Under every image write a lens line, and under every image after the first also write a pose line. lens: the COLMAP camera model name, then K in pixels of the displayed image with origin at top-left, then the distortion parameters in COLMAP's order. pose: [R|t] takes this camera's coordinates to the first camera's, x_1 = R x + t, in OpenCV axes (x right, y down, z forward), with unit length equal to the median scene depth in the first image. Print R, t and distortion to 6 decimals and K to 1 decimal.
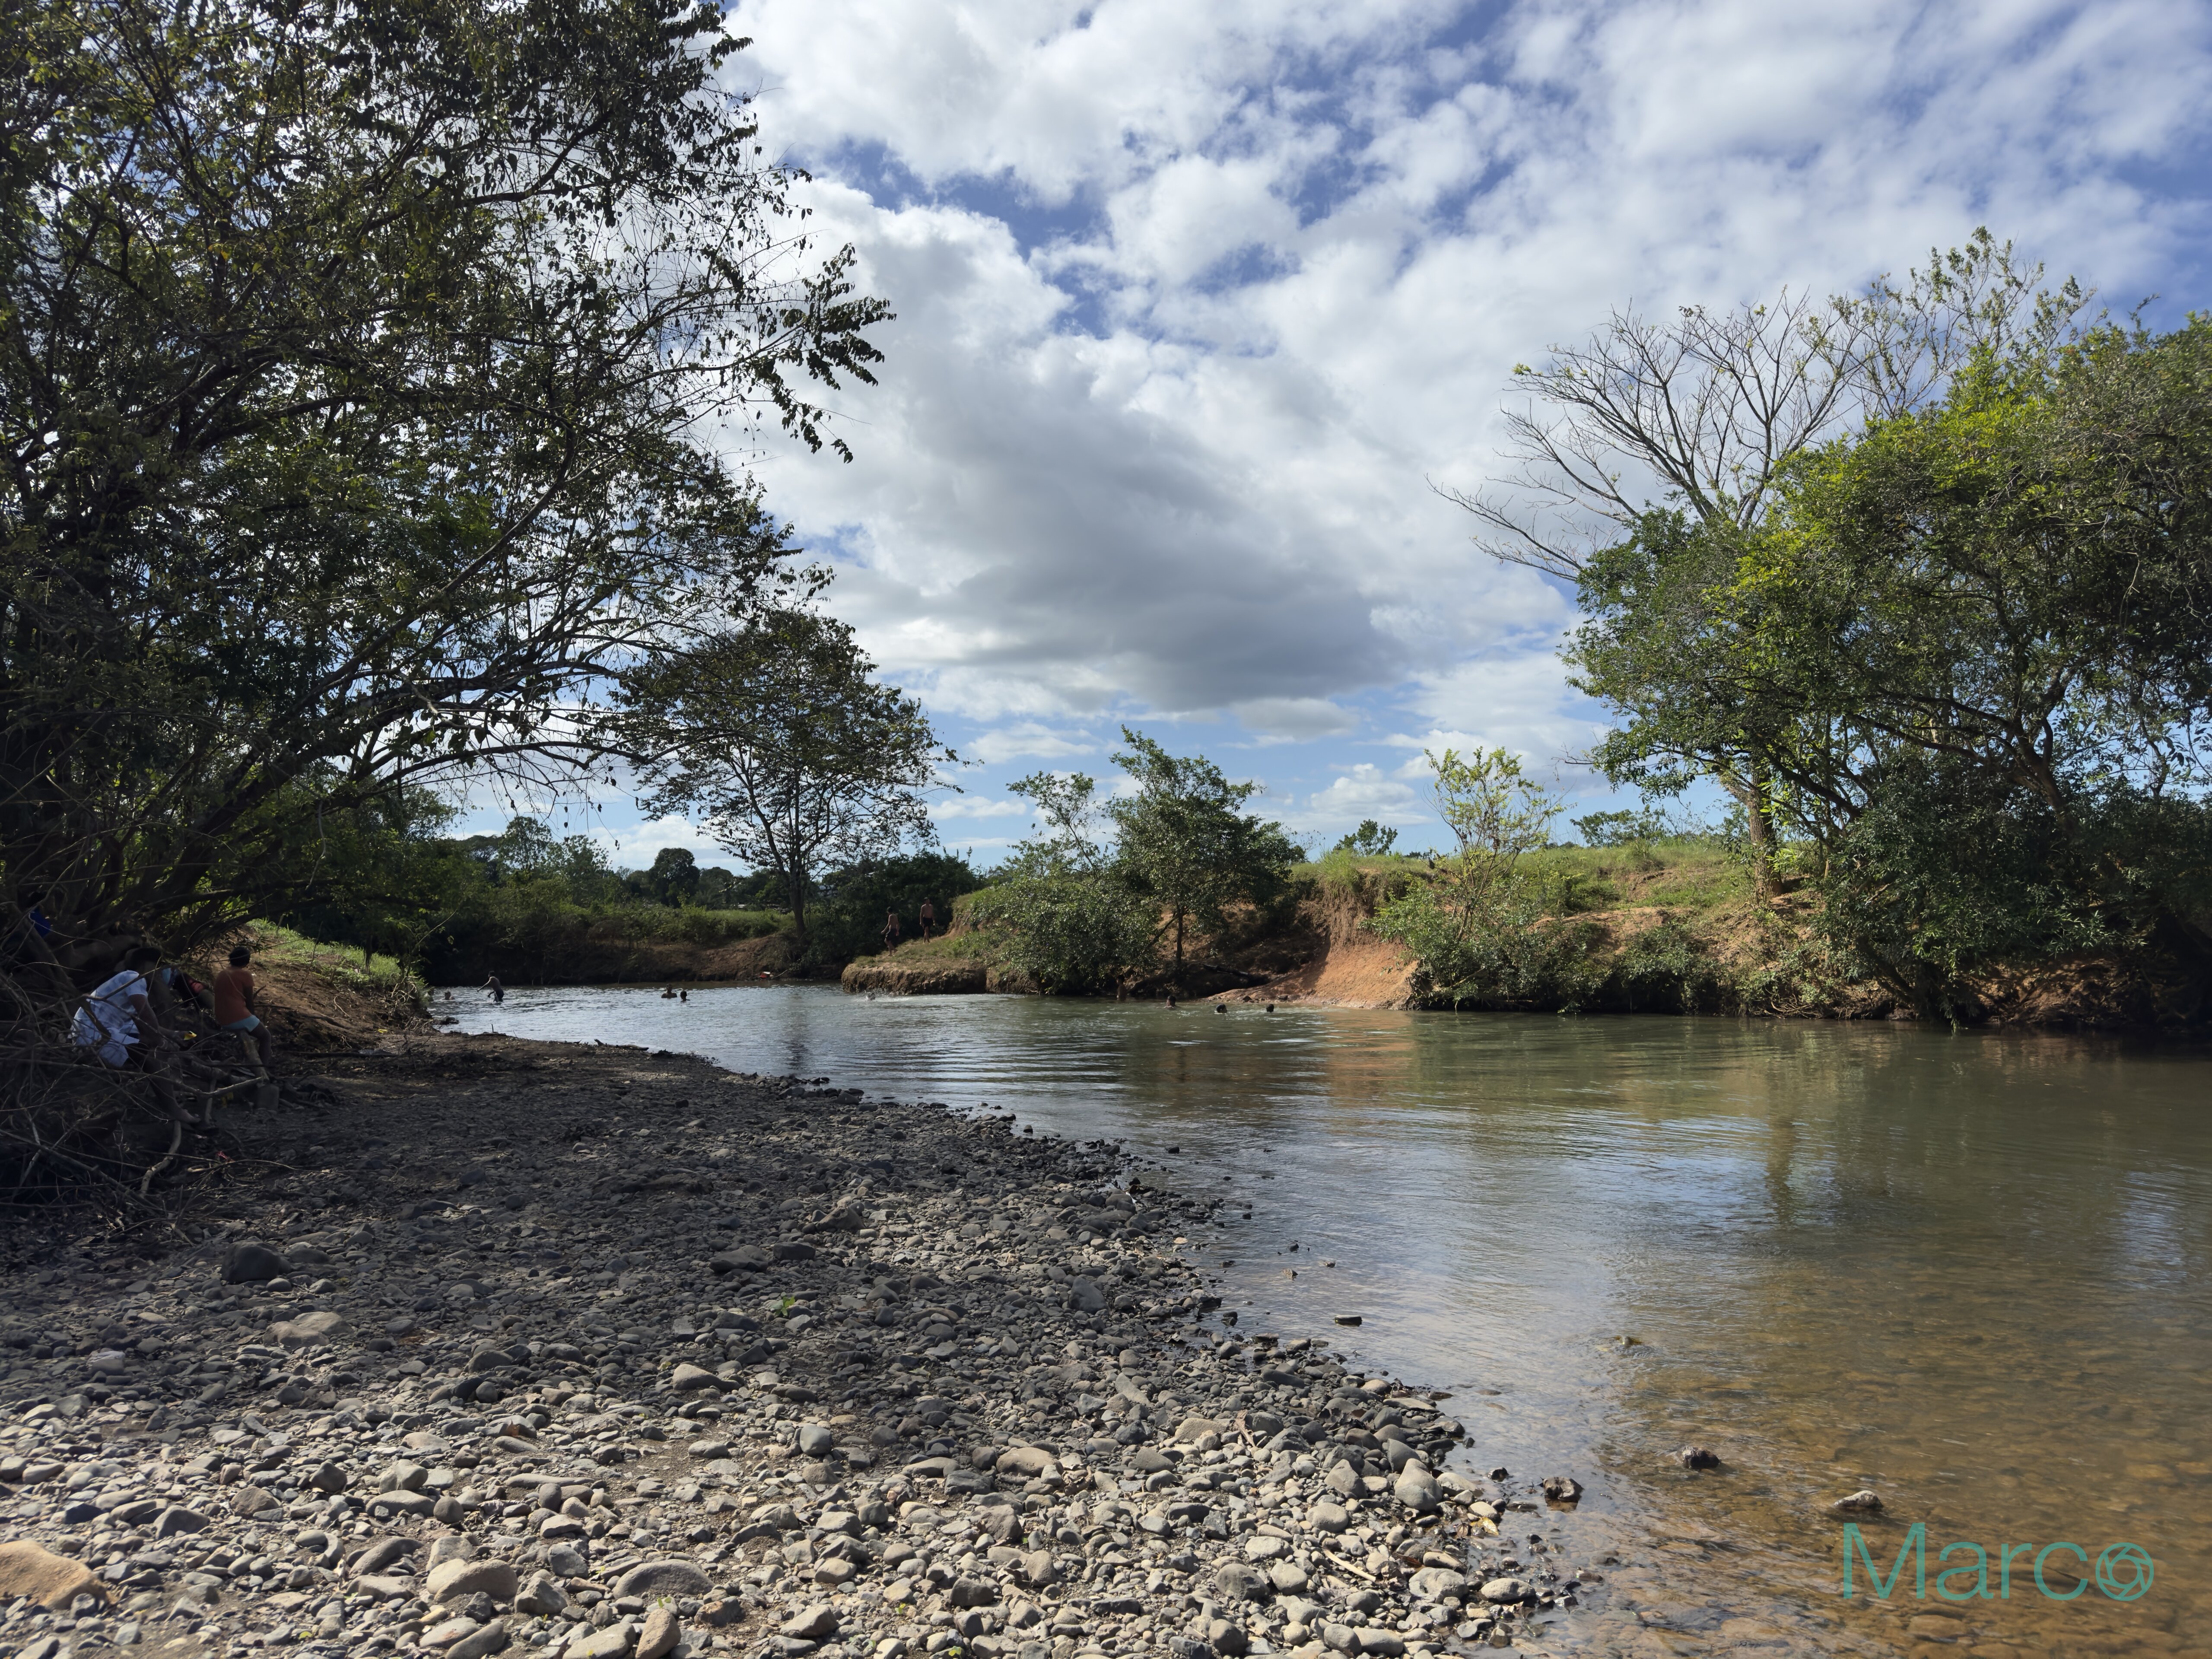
lens RADIAL K [[1543.8, 0, 1217.4], [0, 1543.8, 829.2], [0, 0, 1]] dist [0.027469, -0.090351]
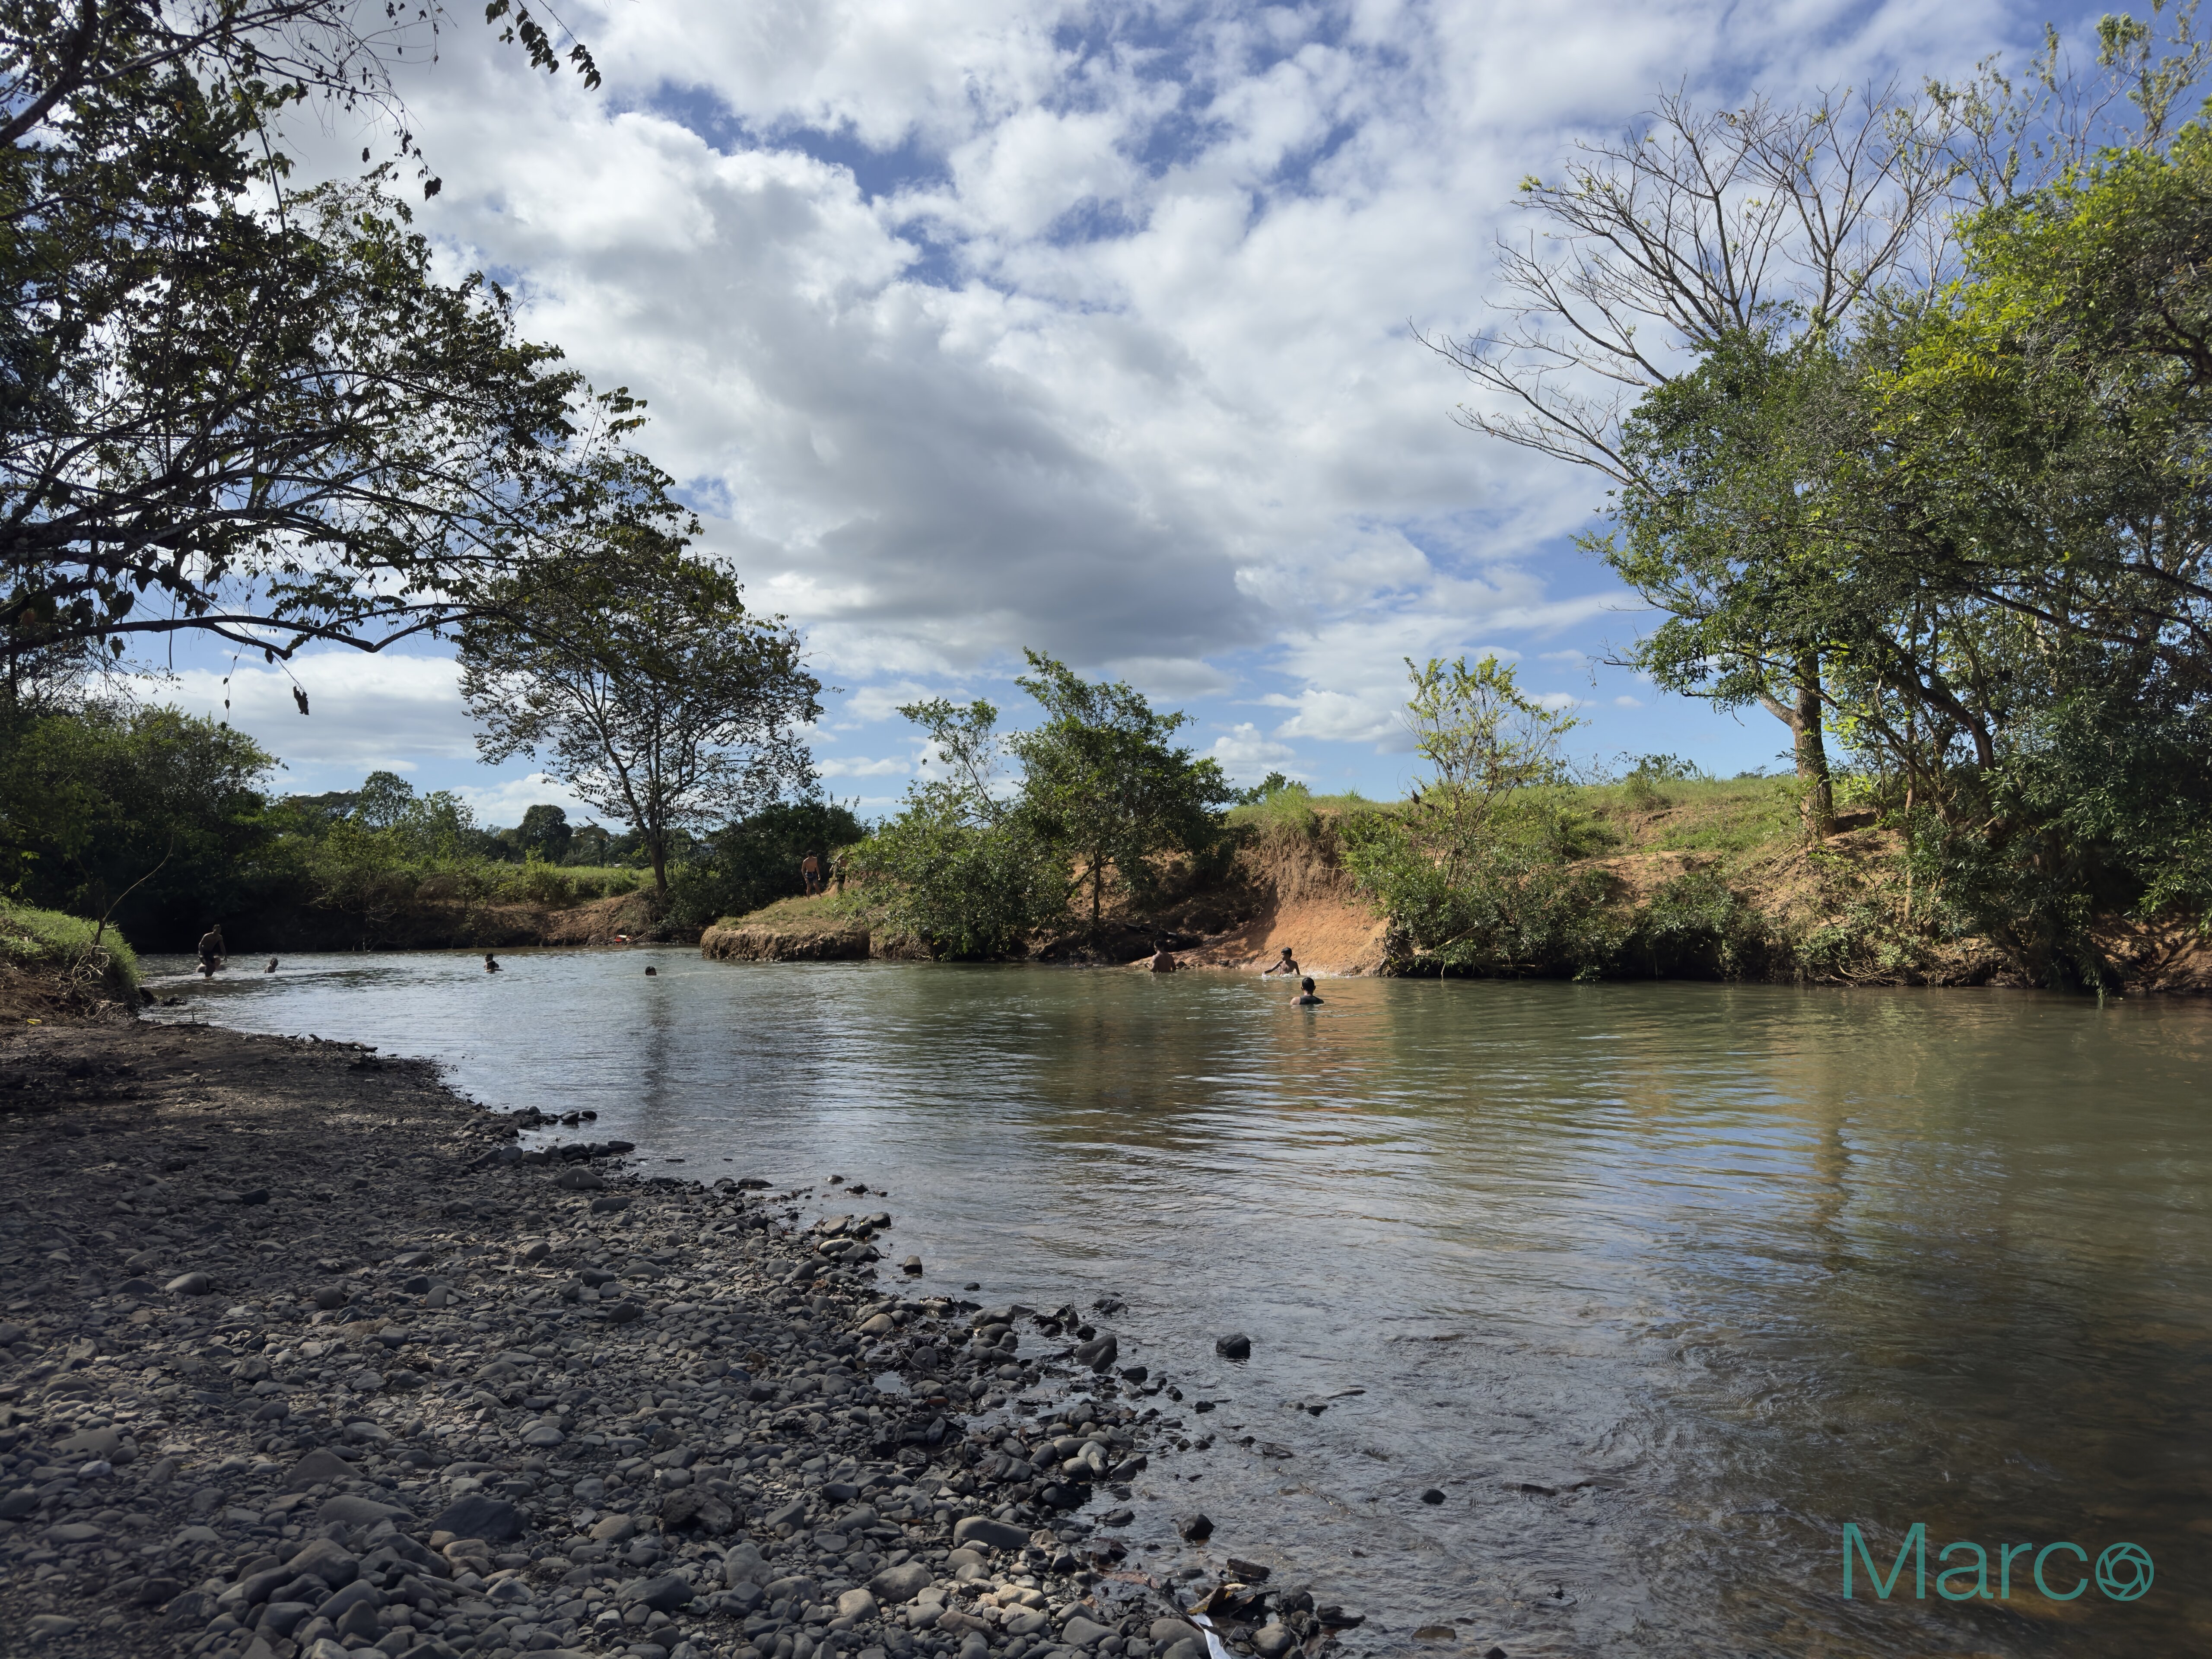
lens RADIAL K [[1543.8, 0, 1217.4], [0, 1543.8, 829.2], [0, 0, 1]] dist [0.027469, -0.090351]
pose [[0.997742, -0.004979, 0.066972, -0.018193], [0.003094, 0.999597, 0.028221, 0.012415], [-0.067086, -0.027950, 0.997356, 0.160323]]
